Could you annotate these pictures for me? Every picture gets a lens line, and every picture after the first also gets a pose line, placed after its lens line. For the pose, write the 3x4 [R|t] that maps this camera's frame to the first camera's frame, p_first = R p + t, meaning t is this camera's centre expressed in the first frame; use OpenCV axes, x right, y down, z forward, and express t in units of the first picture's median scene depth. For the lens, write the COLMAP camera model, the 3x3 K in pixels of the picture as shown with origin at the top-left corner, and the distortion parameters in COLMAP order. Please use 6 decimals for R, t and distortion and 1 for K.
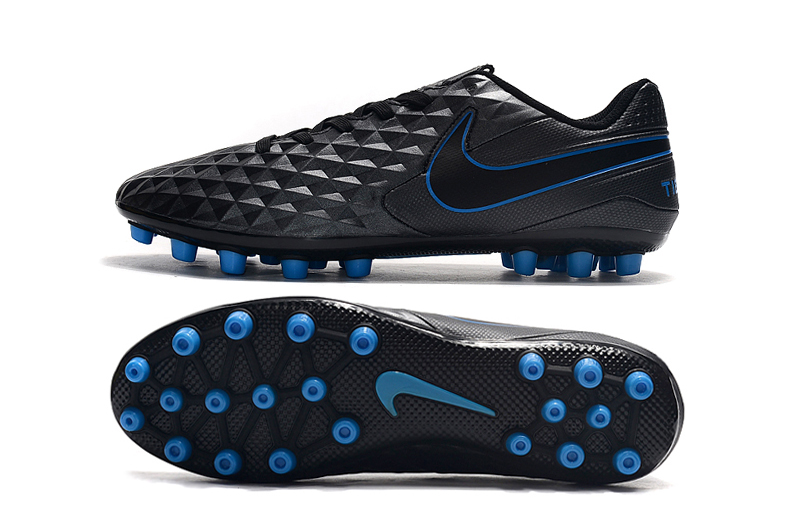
lens RADIAL K [[814.8, 0, 402.1], [0, 814.8, 267.8], [0, 0, 1]] dist [-0.000816, 0.000000]
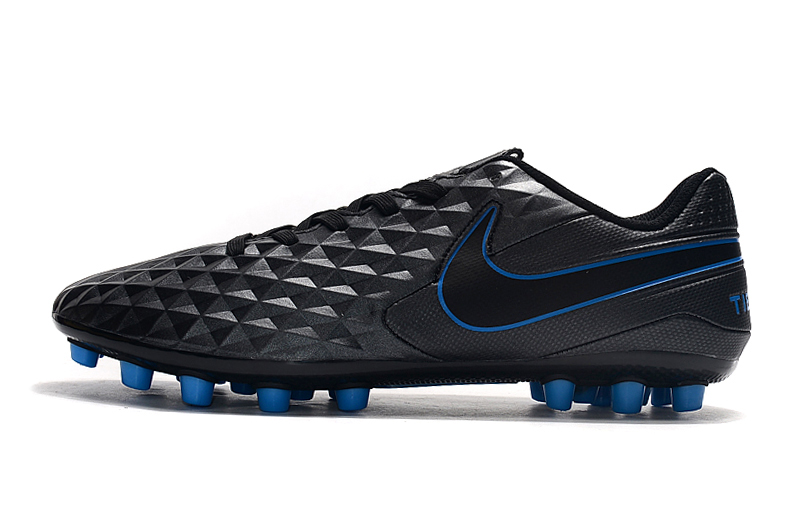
lens RADIAL K [[814.8, 0, 401.1], [0, 814.8, 269.2], [0, 0, 1]] dist [-0.000816, 0.000000]
pose [[0.999932, 0.008683, -0.007760, -0.000617], [-0.009698, 0.989812, -0.142049, -0.014051], [0.006448, 0.142115, 0.989829, 0.196262]]
